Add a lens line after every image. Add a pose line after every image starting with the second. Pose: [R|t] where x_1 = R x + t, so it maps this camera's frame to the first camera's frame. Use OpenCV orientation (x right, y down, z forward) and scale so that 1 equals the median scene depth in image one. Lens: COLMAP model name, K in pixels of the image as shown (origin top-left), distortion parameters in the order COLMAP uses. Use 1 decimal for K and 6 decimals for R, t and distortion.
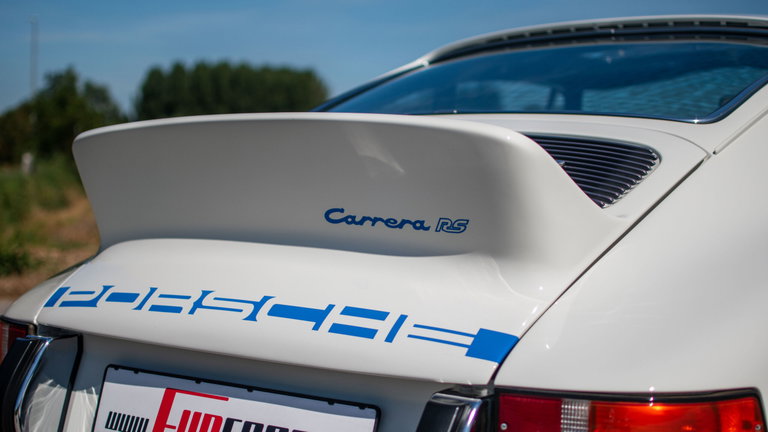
lens RADIAL K [[1165.6, 0, 384.0], [0, 1165.6, 216.0], [0, 0, 1]] dist [-0.196605, -0.057756]
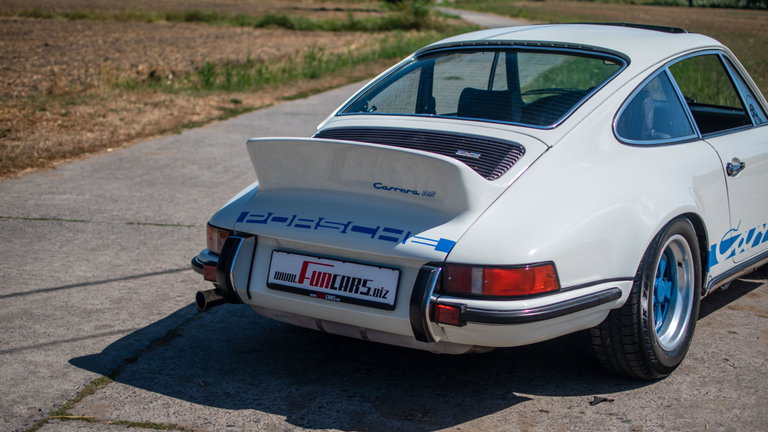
lens RADIAL K [[1082.7, 0, 383.2], [0, 1082.7, 202.2], [0, 0, 1]] dist [-0.141754, -0.832532]
pose [[0.999592, -0.028317, -0.003723, -0.025217], [0.028553, 0.987813, 0.153003, -0.295731], [-0.000655, -0.153047, 0.988219, -1.117062]]
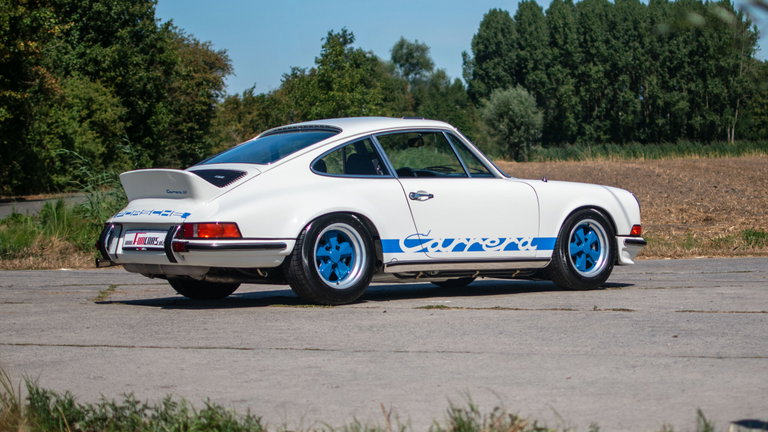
lens RADIAL K [[1165.6, 0, 384.0], [0, 1165.6, 216.0], [0, 0, 1]] dist [-0.196605, -0.057756]
pose [[0.979274, -0.040720, -0.198403, 1.661614], [0.040774, 0.999161, -0.003814, 0.146987], [0.198392, -0.004355, 0.980113, -3.211538]]
